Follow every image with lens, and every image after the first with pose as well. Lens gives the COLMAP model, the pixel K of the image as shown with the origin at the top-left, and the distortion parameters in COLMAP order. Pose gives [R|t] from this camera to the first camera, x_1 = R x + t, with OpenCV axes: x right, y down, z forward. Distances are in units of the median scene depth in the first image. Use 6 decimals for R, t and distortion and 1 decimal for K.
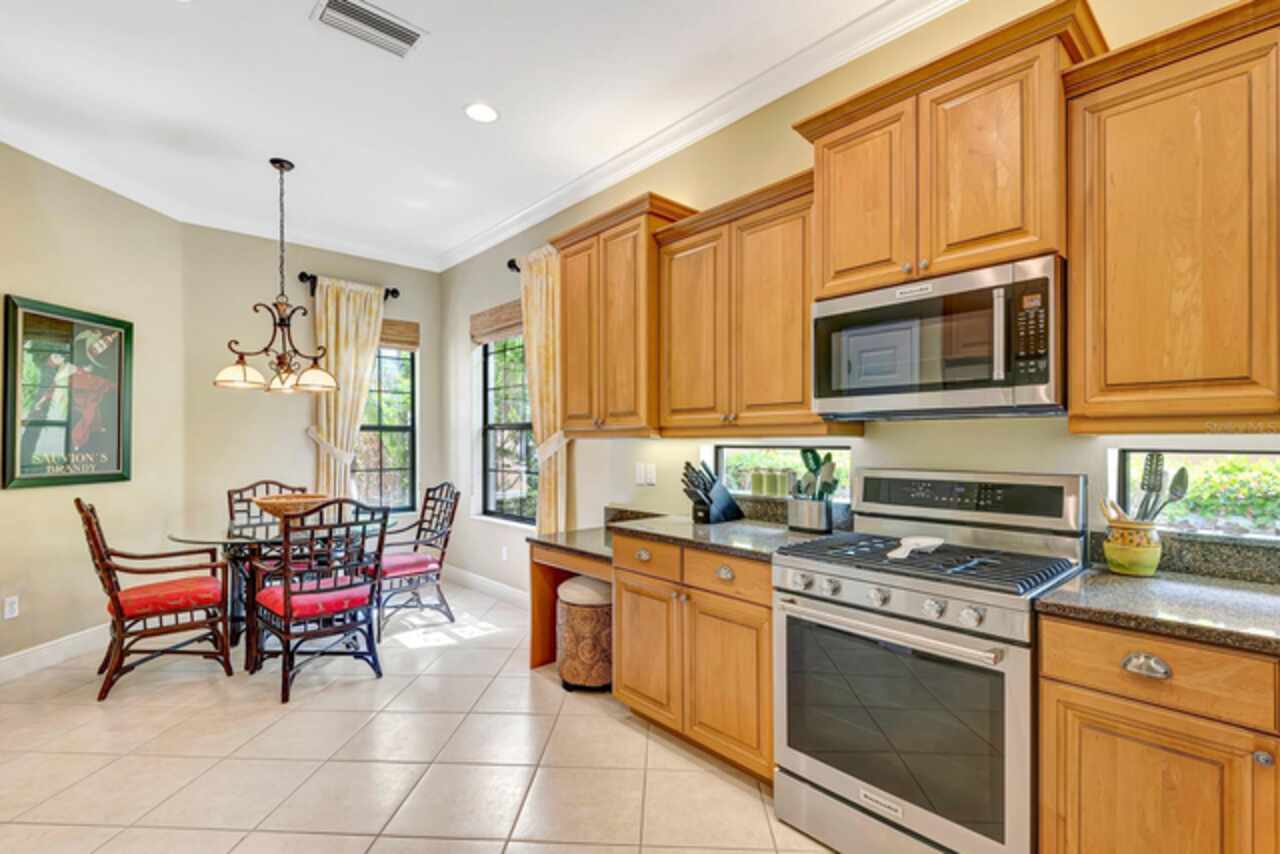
lens RADIAL K [[590.7, 0, 662.7], [0, 590.7, 439.6], [0, 0, 1]] dist [0.018052, -0.007662]
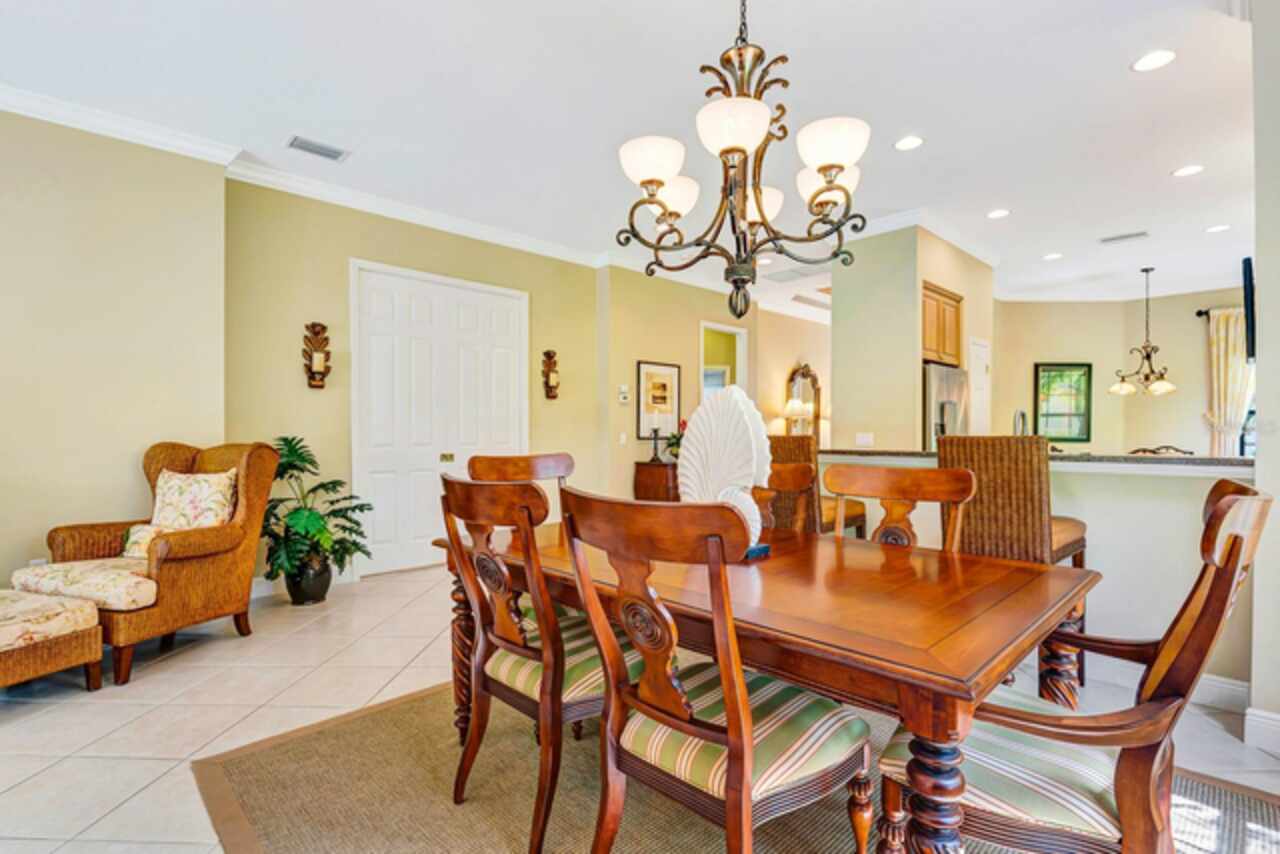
lens RADIAL K [[603.9, 0, 636.9], [0, 603.9, 431.3], [0, 0, 1]] dist [-0.000253, 0.000132]
pose [[0.023472, -0.003282, -0.999719, 1.027183], [0.001872, 0.999993, -0.003239, 0.032099], [0.999723, -0.001795, 0.023478, -0.535443]]
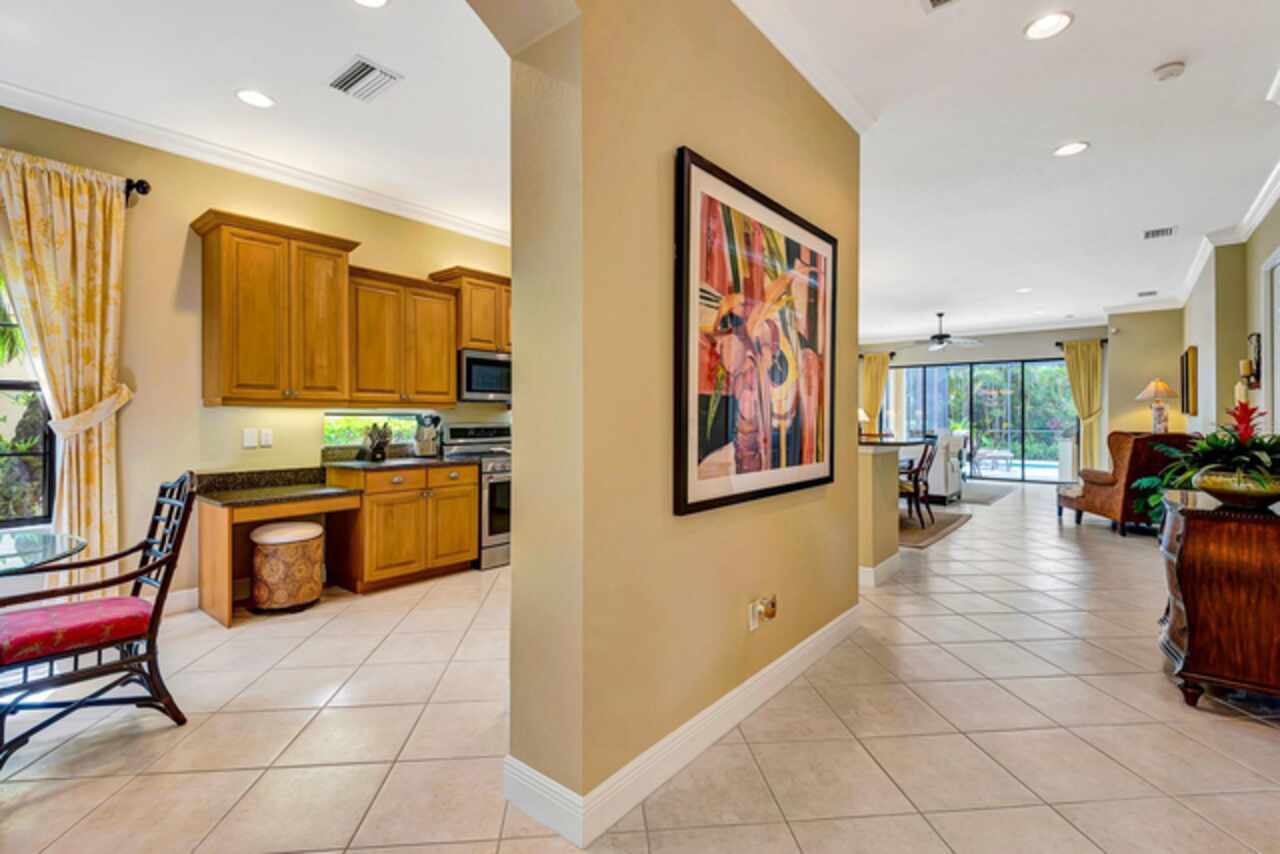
lens RADIAL K [[590.7, 0, 634.0], [0, 590.7, 415.1], [0, 0, 1]] dist [0.018052, -0.007662]
pose [[-0.129992, 0.004309, 0.991506, -1.094997], [-0.000548, 0.999990, -0.004417, 0.015113], [-0.991515, -0.001117, -0.129988, 0.352712]]
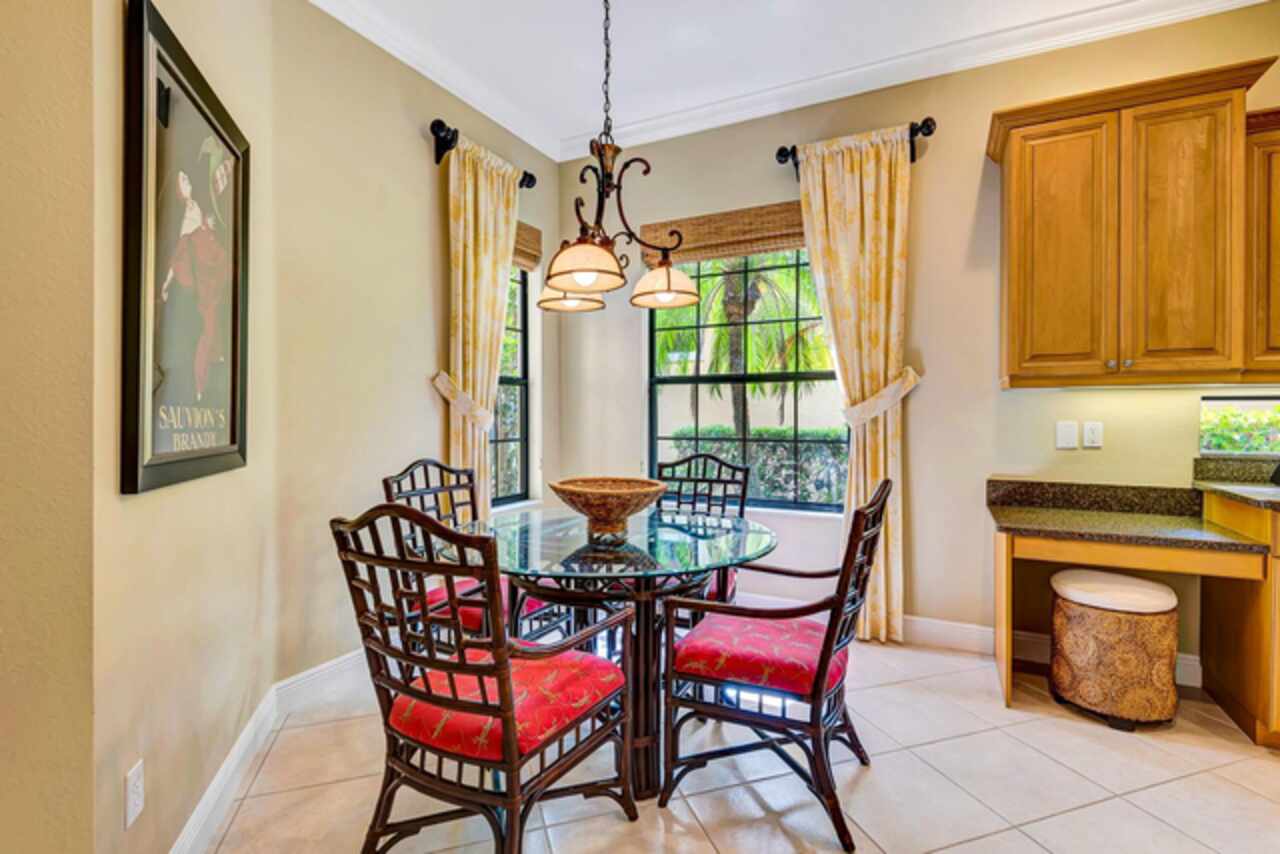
lens RADIAL K [[590.7, 0, 649.7], [0, 590.7, 420.7], [0, 0, 1]] dist [0.018052, -0.007662]
pose [[0.931322, -0.004585, 0.364168, -0.721684], [-0.000221, 0.999913, 0.013155, 0.024552], [-0.364196, -0.012332, 0.931241, 0.398268]]
